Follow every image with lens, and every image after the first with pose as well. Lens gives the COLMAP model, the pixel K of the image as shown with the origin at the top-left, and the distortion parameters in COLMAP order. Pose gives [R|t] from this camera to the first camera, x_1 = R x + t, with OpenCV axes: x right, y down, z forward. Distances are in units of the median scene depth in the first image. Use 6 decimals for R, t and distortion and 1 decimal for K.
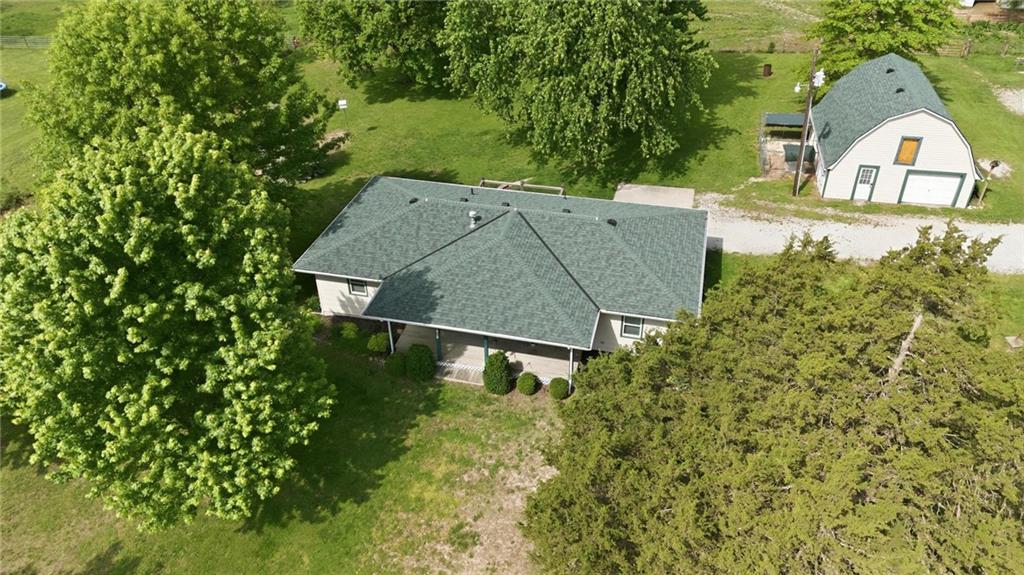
lens RADIAL K [[747.4, 0, 517.8], [0, 747.4, 283.5], [0, 0, 1]] dist [0.089151, -0.092982]
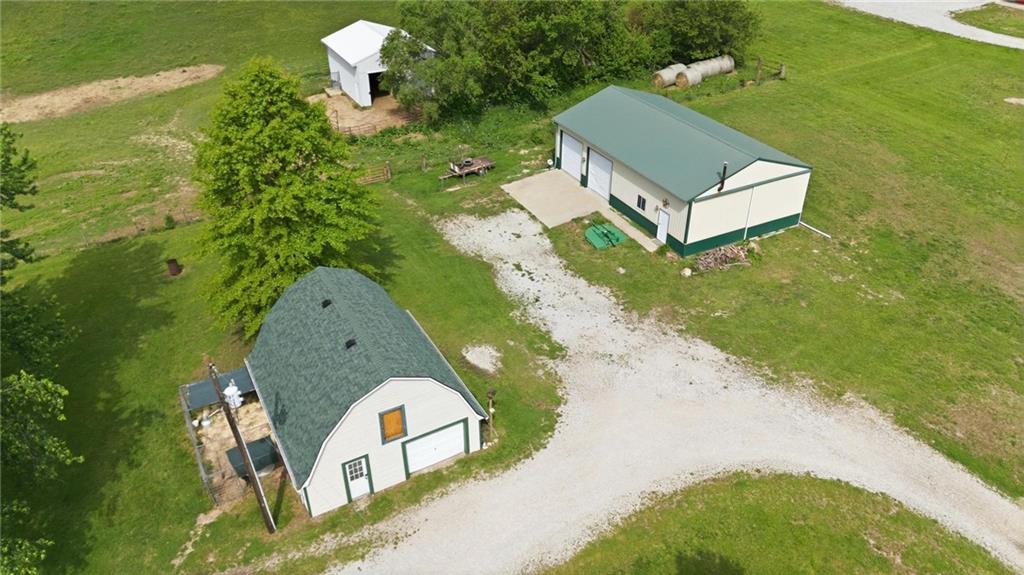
lens RADIAL K [[732.7, 0, 515.5], [0, 732.7, 298.4], [0, 0, 1]] dist [0.091489, -0.091446]
pose [[0.748618, -0.356783, 0.558817, 0.248363], [0.367693, 0.924784, 0.097861, -0.307385], [-0.551700, 0.132213, 0.823497, 0.339130]]
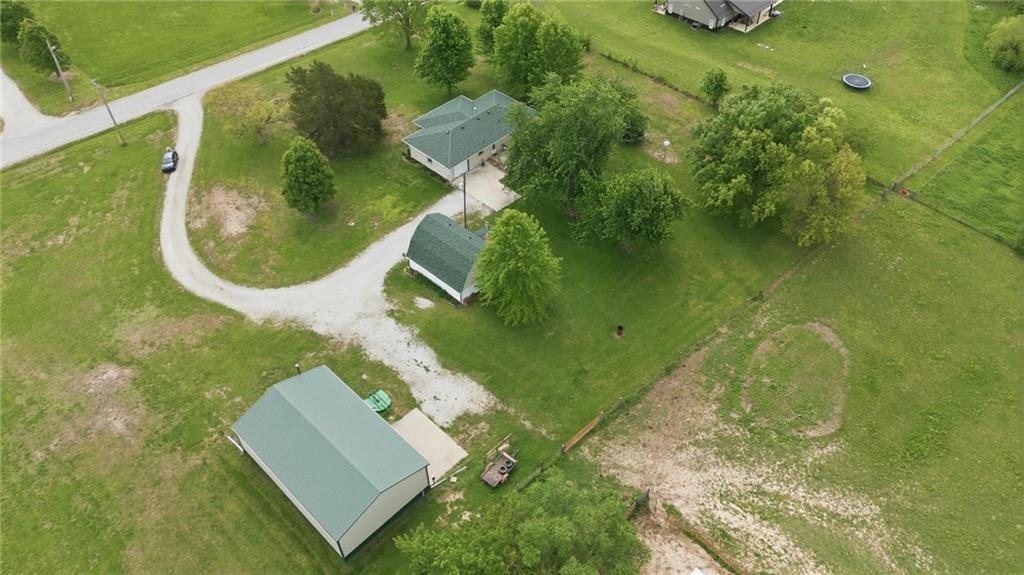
lens RADIAL K [[763.9, 0, 512.0], [0, 763.9, 287.5], [0, 0, 1]] dist [0.034447, -0.006594]
pose [[-0.508093, 0.625068, -0.592564, 1.740747], [-0.475127, 0.370429, 0.798146, -1.905284], [0.718398, 0.687075, 0.108774, 1.022124]]
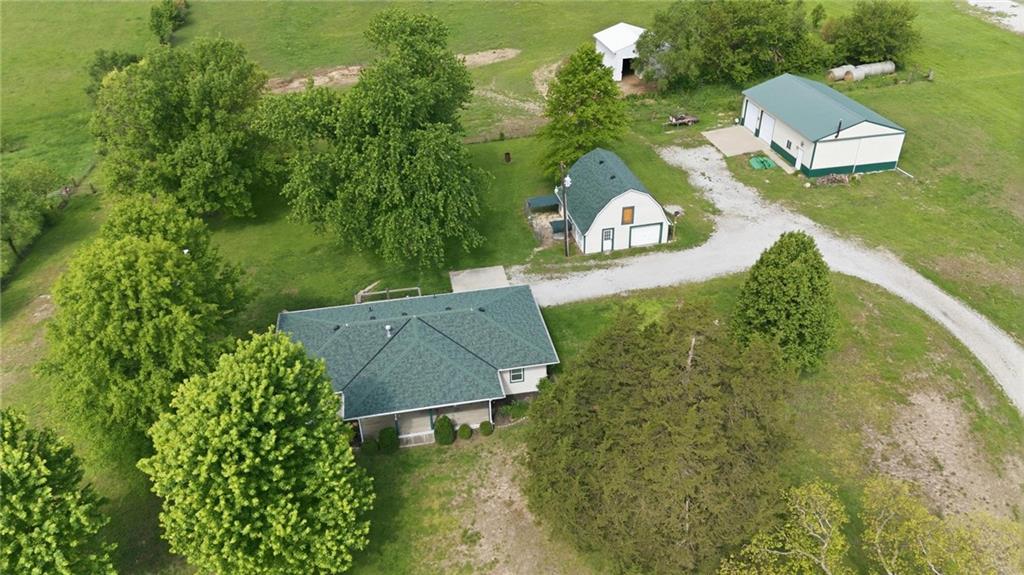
lens RADIAL K [[747.4, 0, 517.8], [0, 747.4, 283.5], [0, 0, 1]] dist [0.089151, -0.092982]
pose [[0.908032, -0.225590, 0.352970, -0.256093], [0.241804, 0.970323, -0.001901, -0.090090], [-0.342066, 0.087075, 0.935633, -0.331771]]
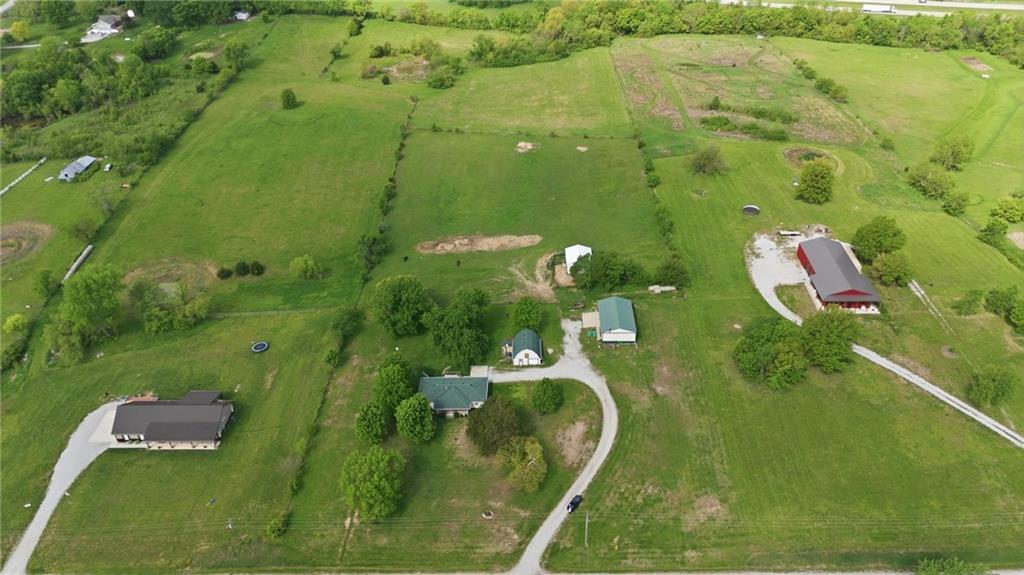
lens RADIAL K [[747.4, 0, 517.8], [0, 747.4, 283.5], [0, 0, 1]] dist [0.089151, -0.092982]
pose [[0.975377, -0.134758, 0.174588, -0.338724], [0.136135, 0.990682, 0.004121, -0.667455], [-0.173516, 0.019748, 0.984633, -3.815698]]
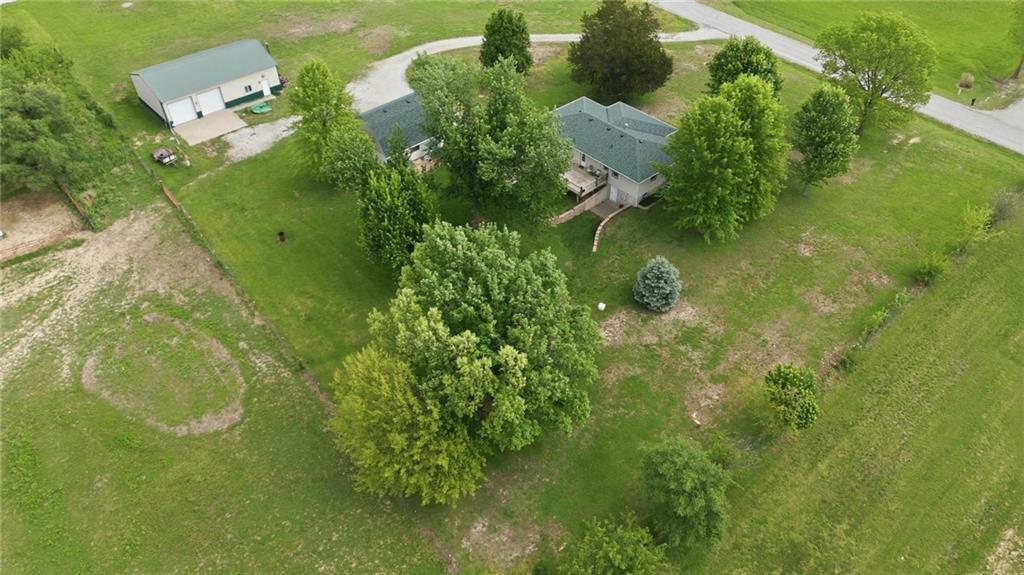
lens RADIAL K [[747.4, 0, 517.8], [0, 747.4, 283.5], [0, 0, 1]] dist [0.089151, -0.092982]
pose [[-0.821844, -0.362547, 0.439468, -0.876603], [0.341241, 0.304445, 0.889308, -1.888566], [-0.456210, 0.880836, -0.126491, 1.586487]]
